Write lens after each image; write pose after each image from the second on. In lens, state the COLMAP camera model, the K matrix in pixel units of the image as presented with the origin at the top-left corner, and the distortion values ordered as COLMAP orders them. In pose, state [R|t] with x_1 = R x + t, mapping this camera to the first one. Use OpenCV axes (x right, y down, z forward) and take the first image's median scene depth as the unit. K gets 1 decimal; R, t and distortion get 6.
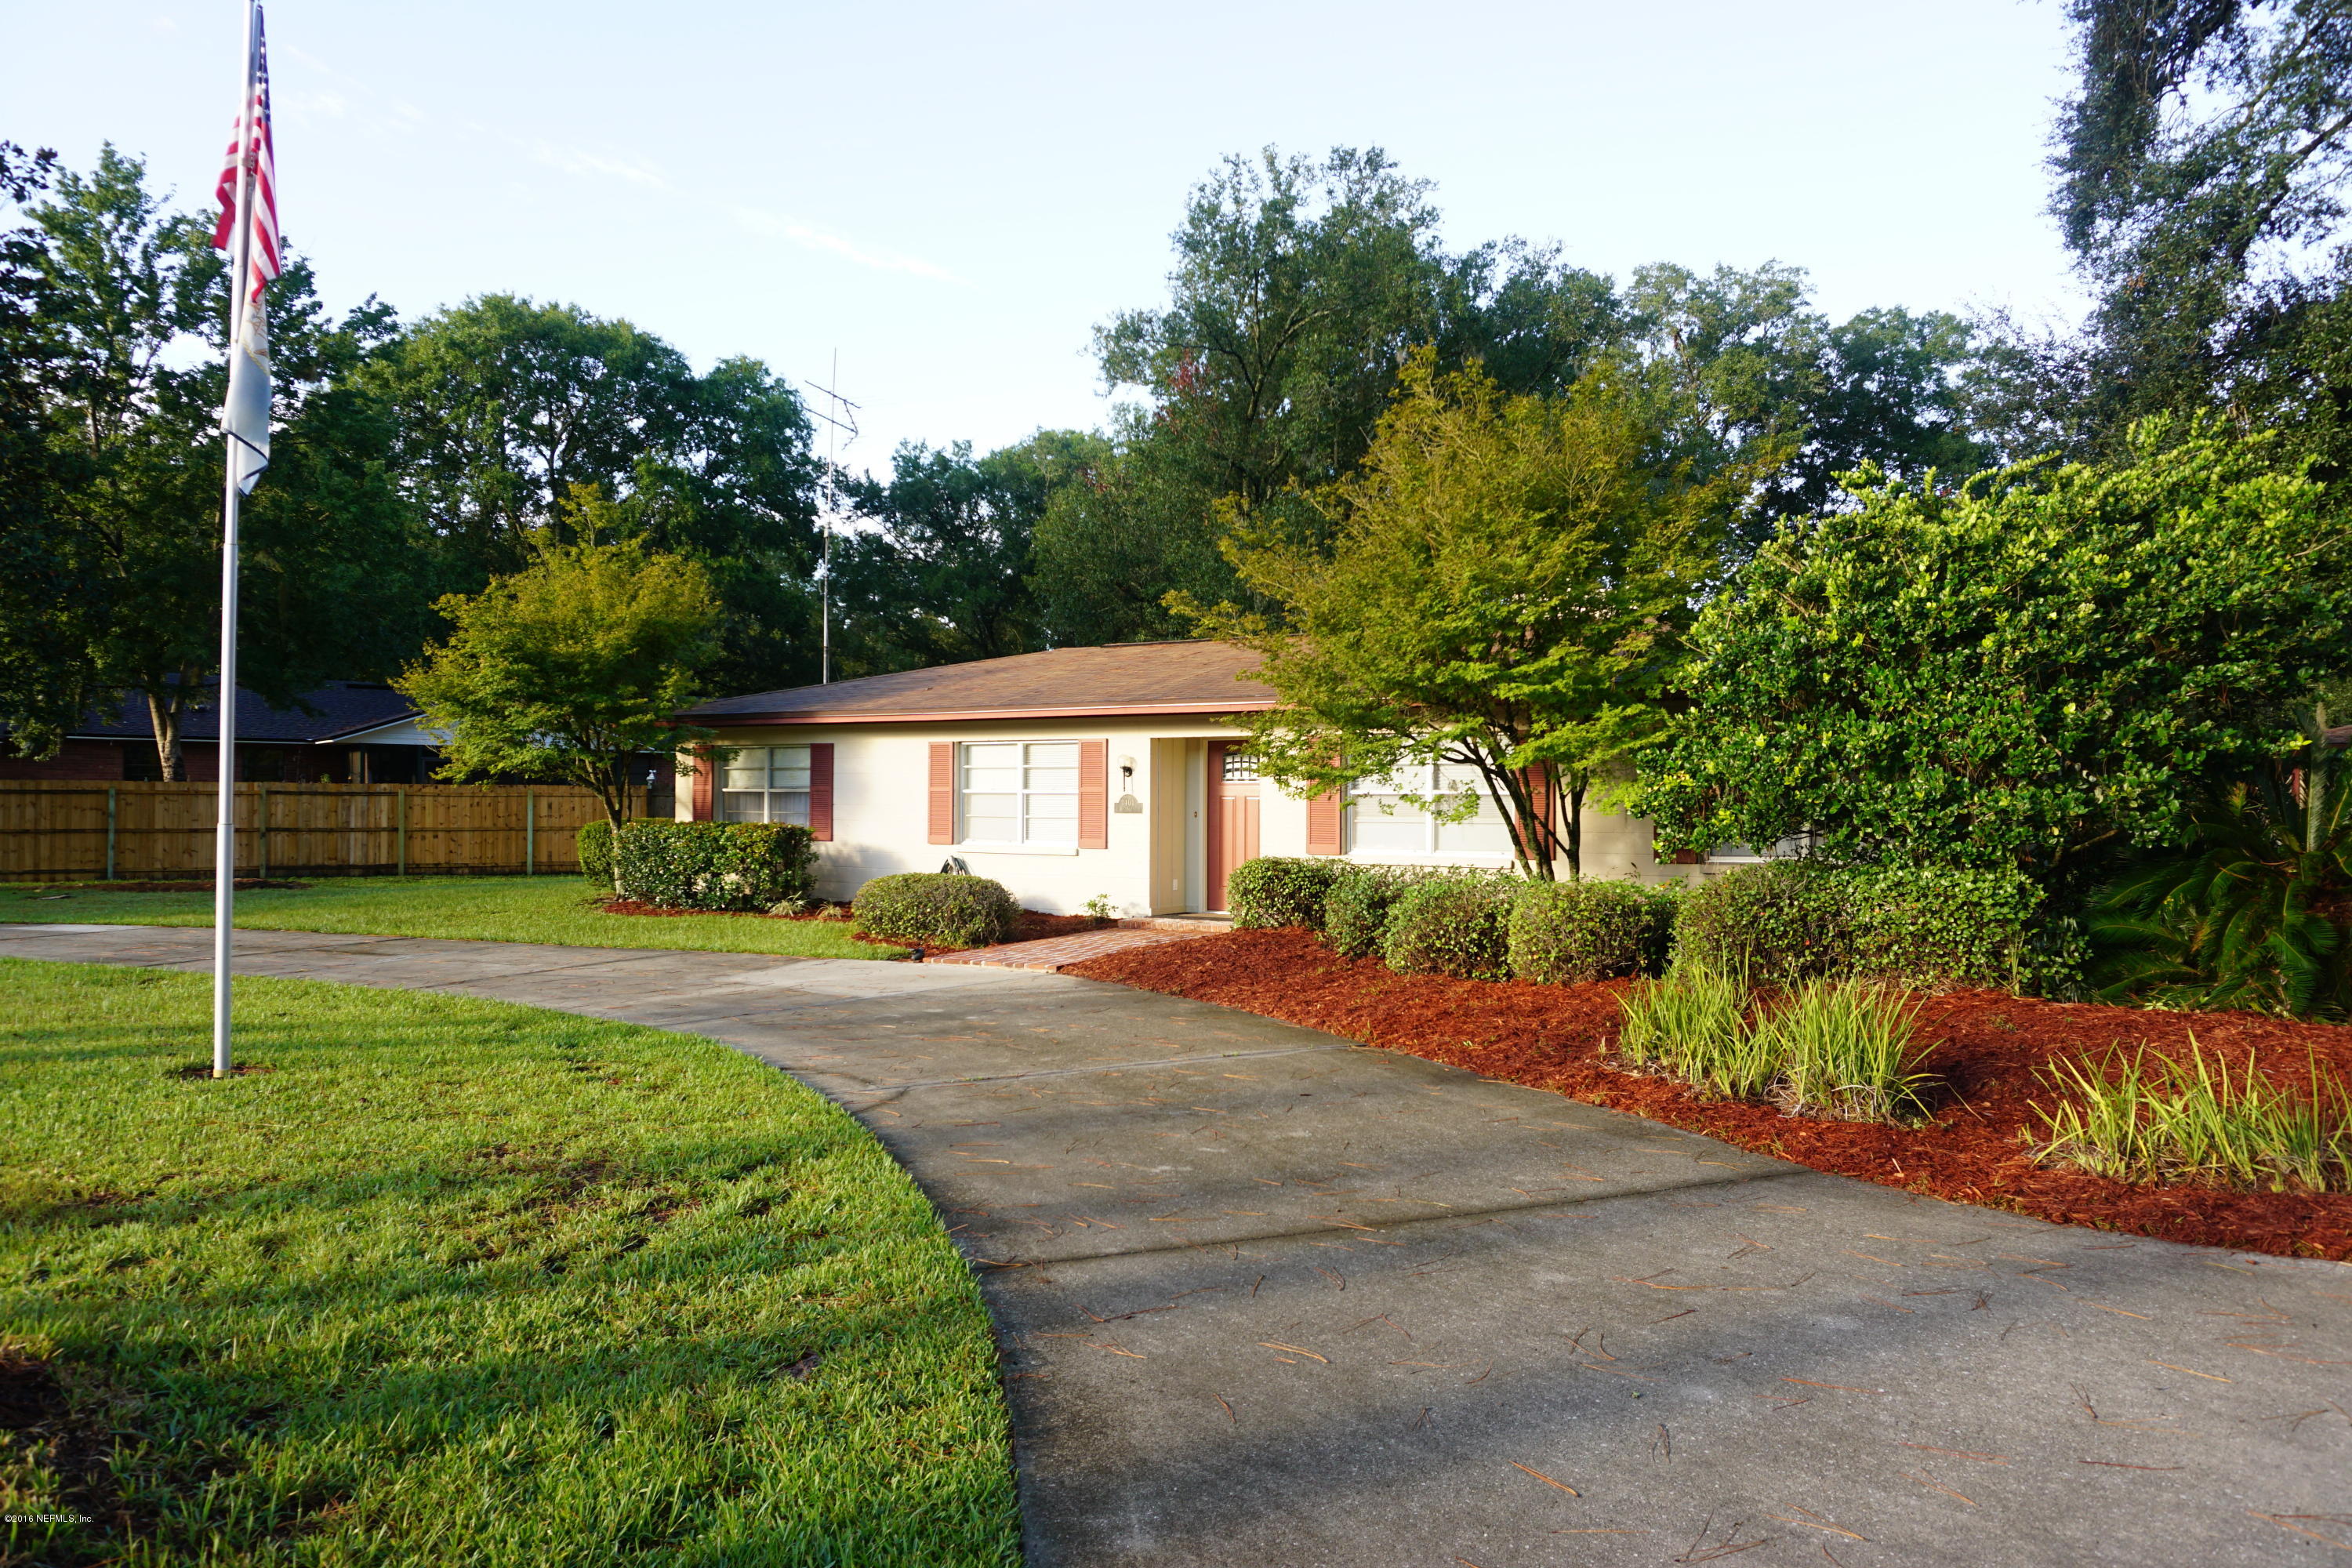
lens RADIAL K [[1606.6, 0, 1235.3], [0, 1606.6, 750.8], [0, 0, 1]] dist [-0.000816, 0.000530]
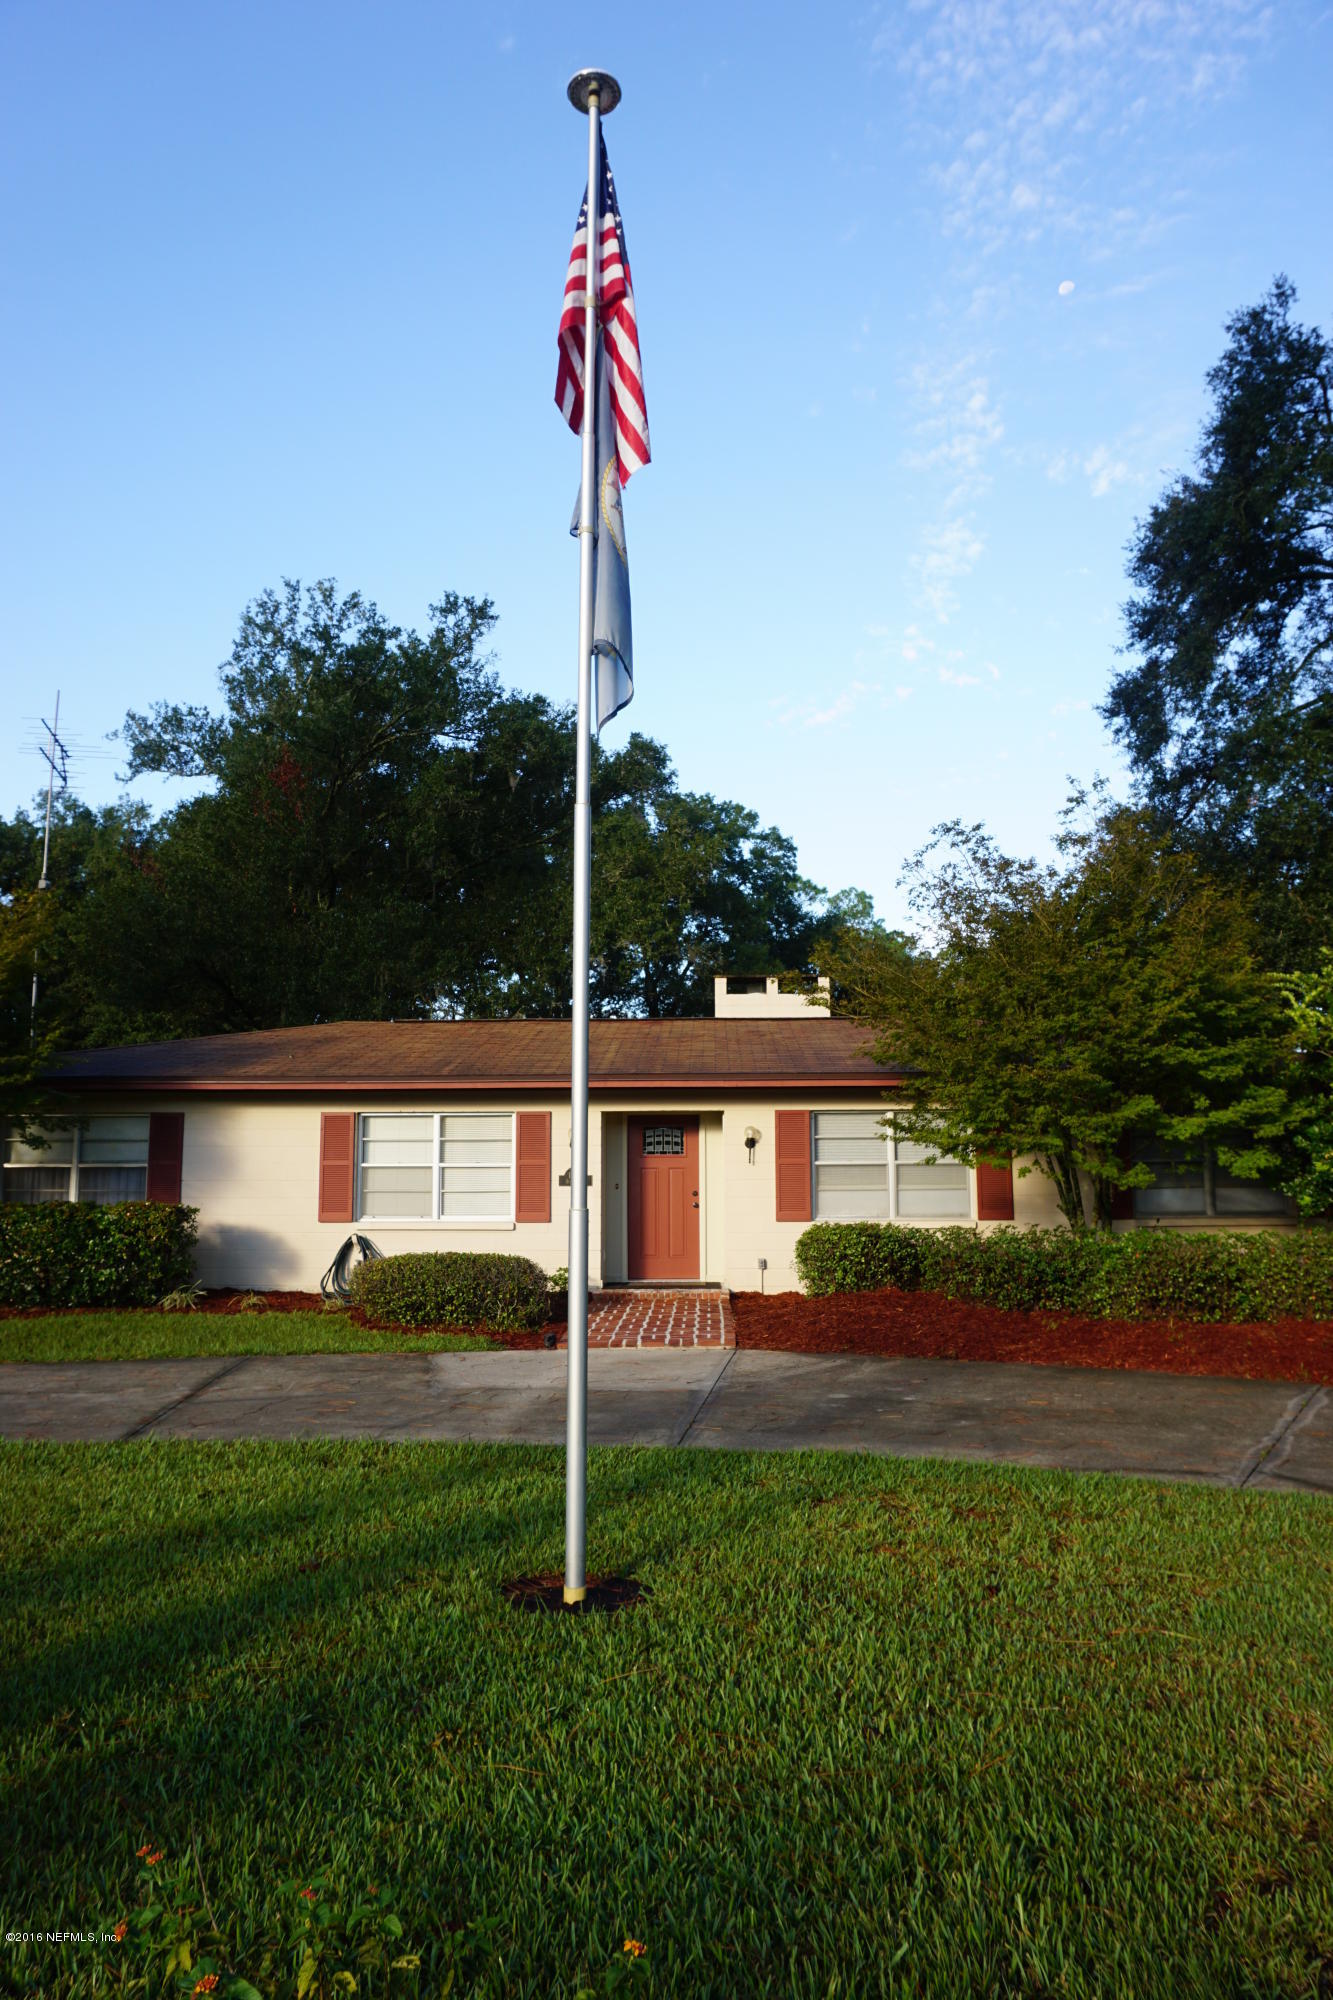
lens RADIAL K [[1328.3, 0, 639.8], [0, 1328.3, 1007.9], [0, 0, 1]] dist [0.009673, 0.001256]
pose [[0.881702, 0.050235, 0.469125, -0.397420], [-0.006986, 0.995597, -0.093481, 0.004849], [-0.471755, 0.079146, 0.878170, 0.218572]]
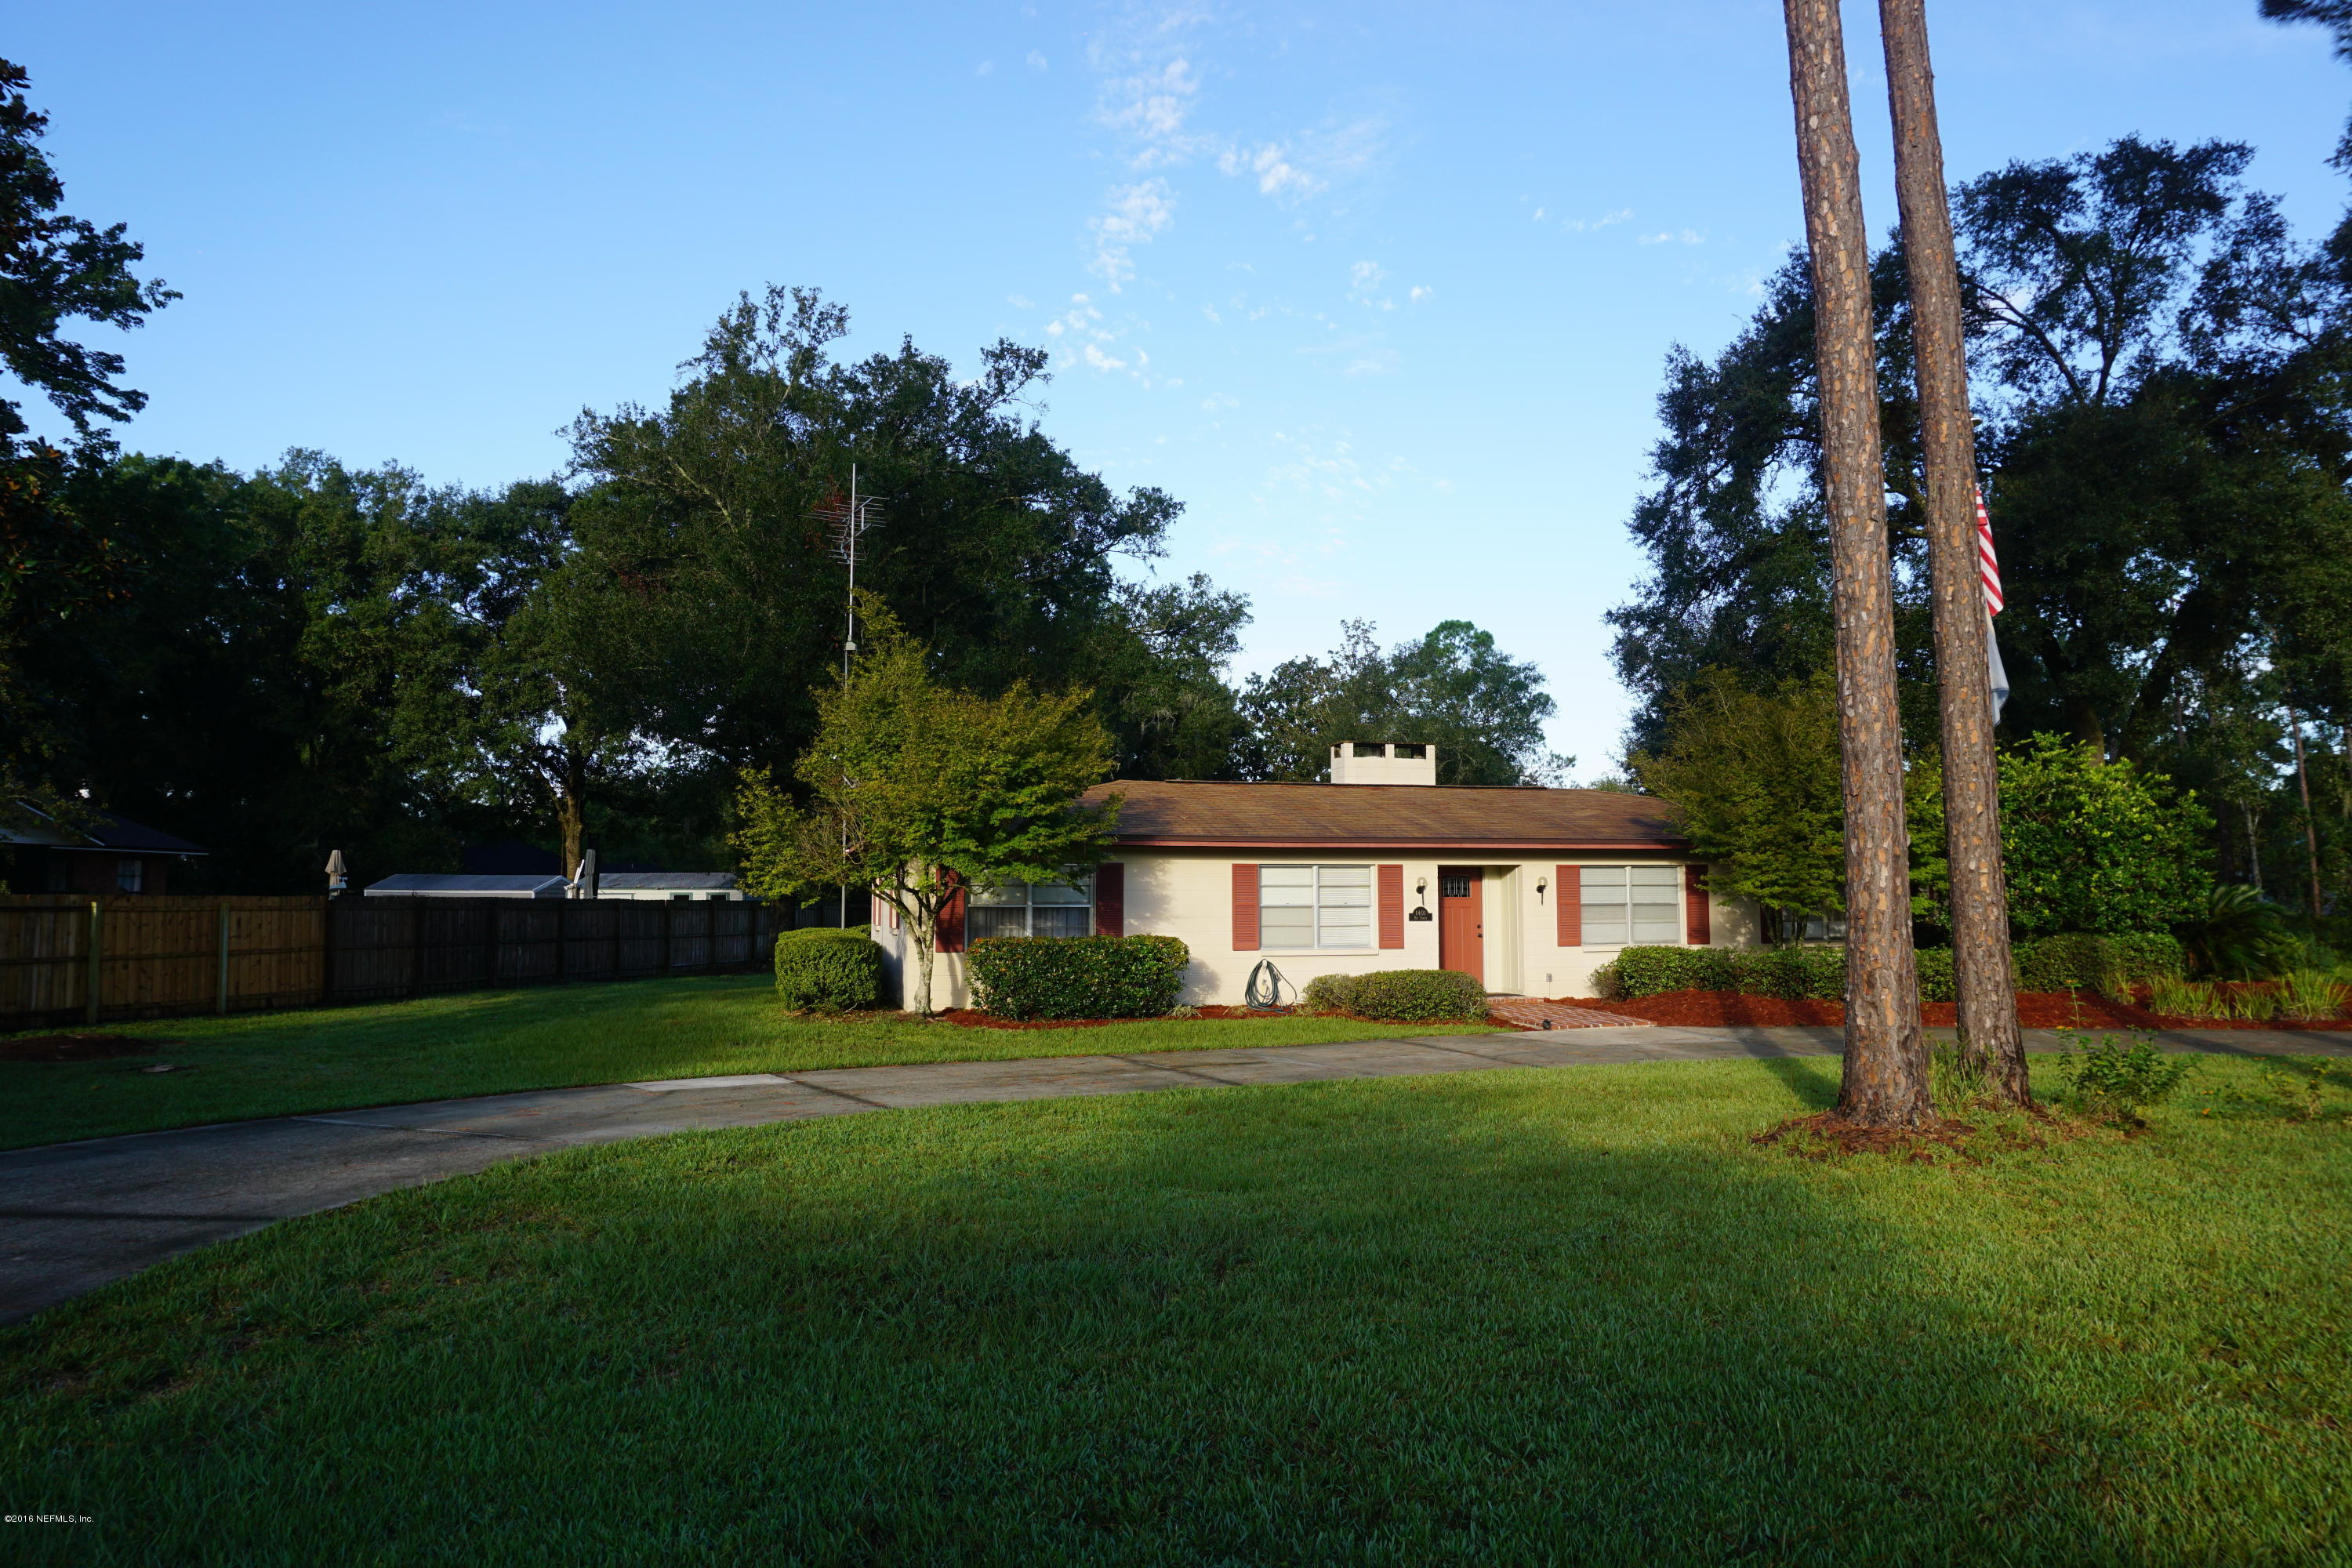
lens RADIAL K [[1542.3, 0, 1193.5], [0, 1542.3, 795.4], [0, 0, 1]] dist [-0.035364, 0.000457]
pose [[0.684298, 0.041480, 0.728022, -1.043920], [-0.016805, 0.999013, -0.041124, -0.008669], [-0.729009, 0.015907, 0.684319, 0.242448]]
